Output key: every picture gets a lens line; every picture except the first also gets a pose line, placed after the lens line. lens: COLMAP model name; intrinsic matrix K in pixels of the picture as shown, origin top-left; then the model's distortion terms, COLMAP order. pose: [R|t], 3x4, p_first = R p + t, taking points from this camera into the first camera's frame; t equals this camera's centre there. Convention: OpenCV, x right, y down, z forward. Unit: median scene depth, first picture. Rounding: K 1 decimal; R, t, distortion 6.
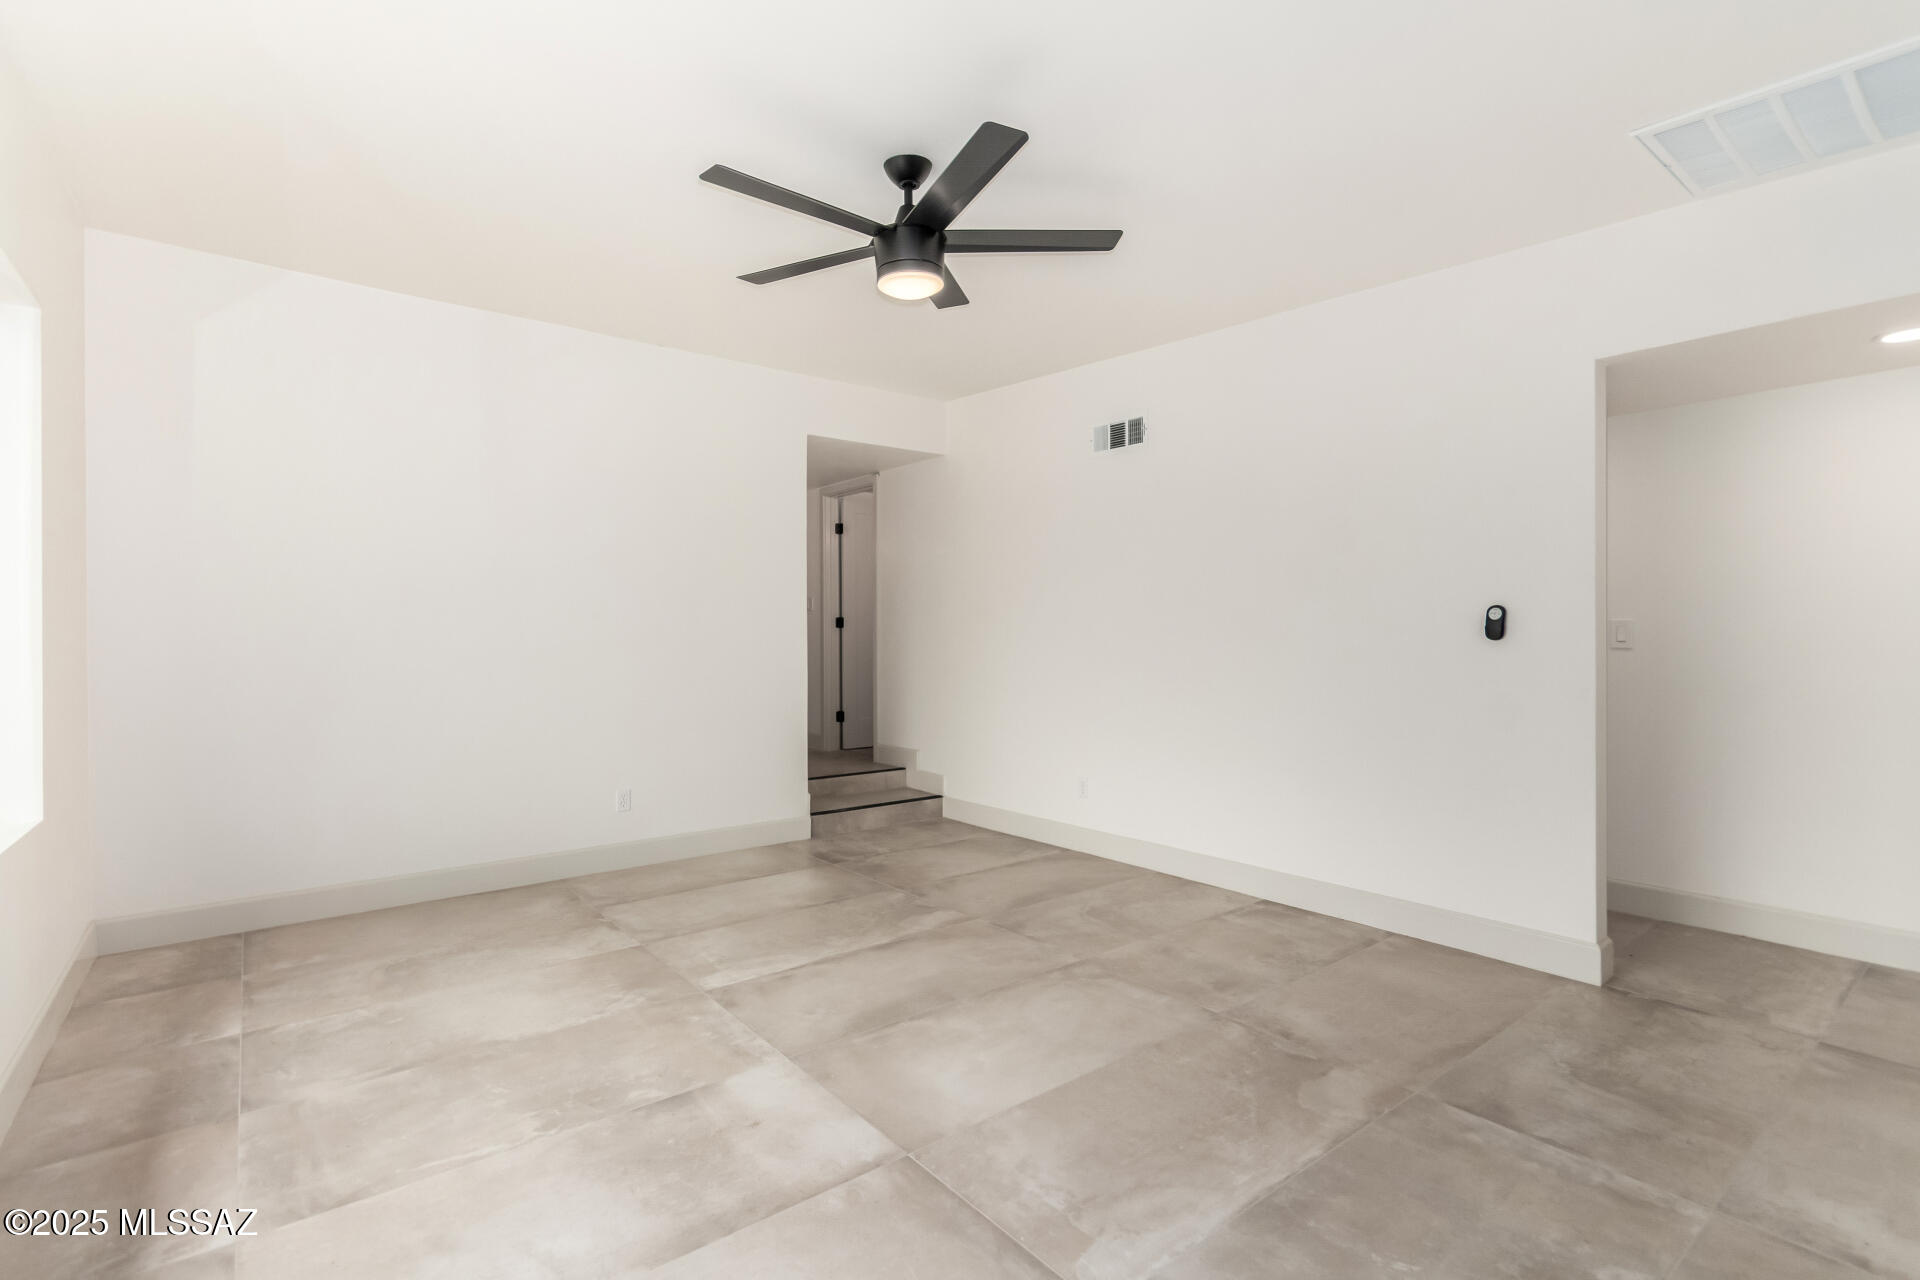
lens RADIAL K [[928.6, 0, 972.3], [0, 928.6, 627.8], [0, 0, 1]] dist [0.015131, -0.000430]
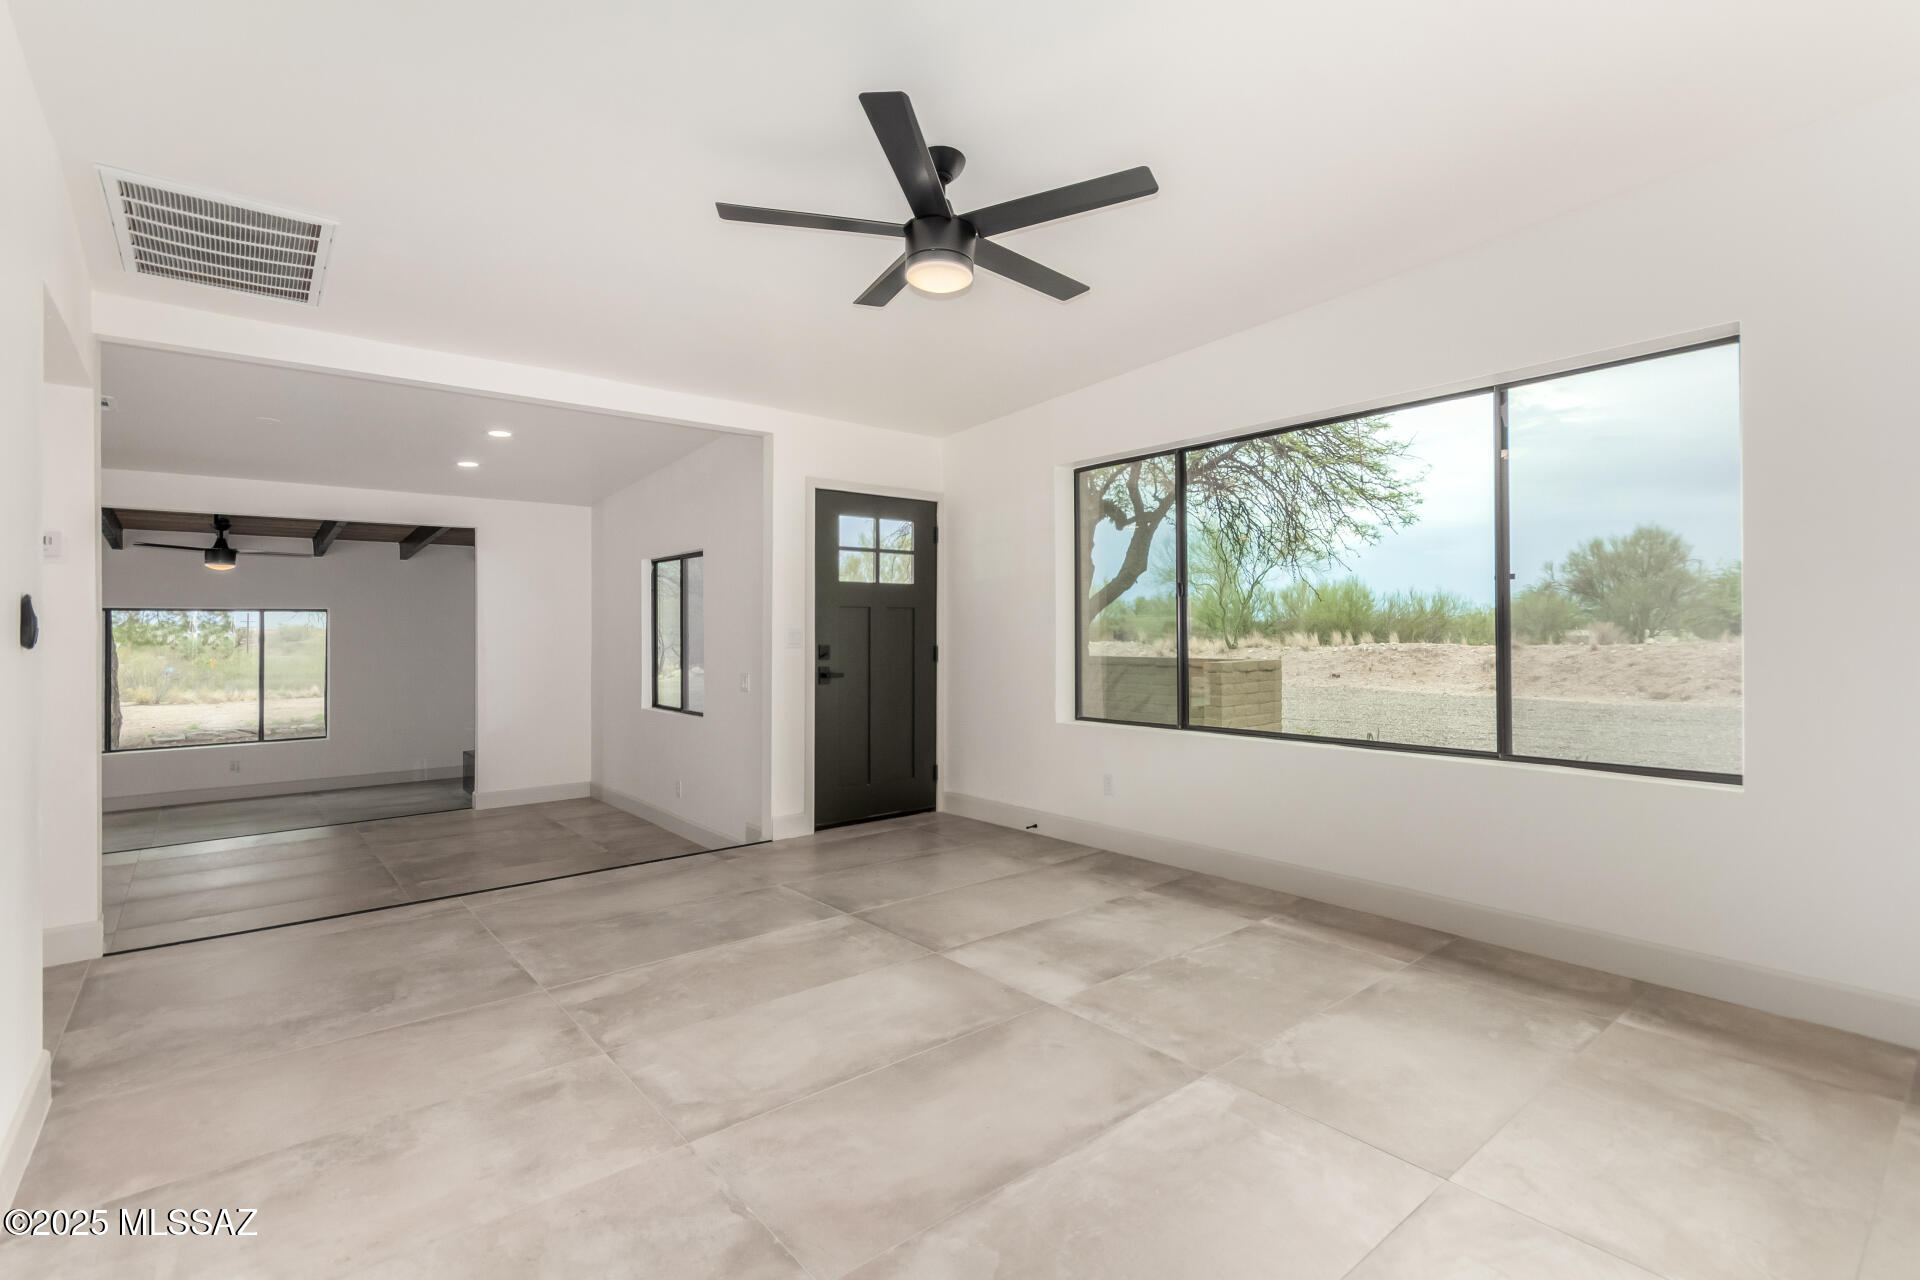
lens RADIAL K [[928.6, 0, 972.3], [0, 928.6, 627.8], [0, 0, 1]] dist [0.015131, -0.000430]
pose [[-0.999729, 0.012038, -0.019921, -0.082978], [0.012213, 0.999888, -0.008689, 0.013770], [0.019814, -0.008930, -0.999764, 2.007953]]
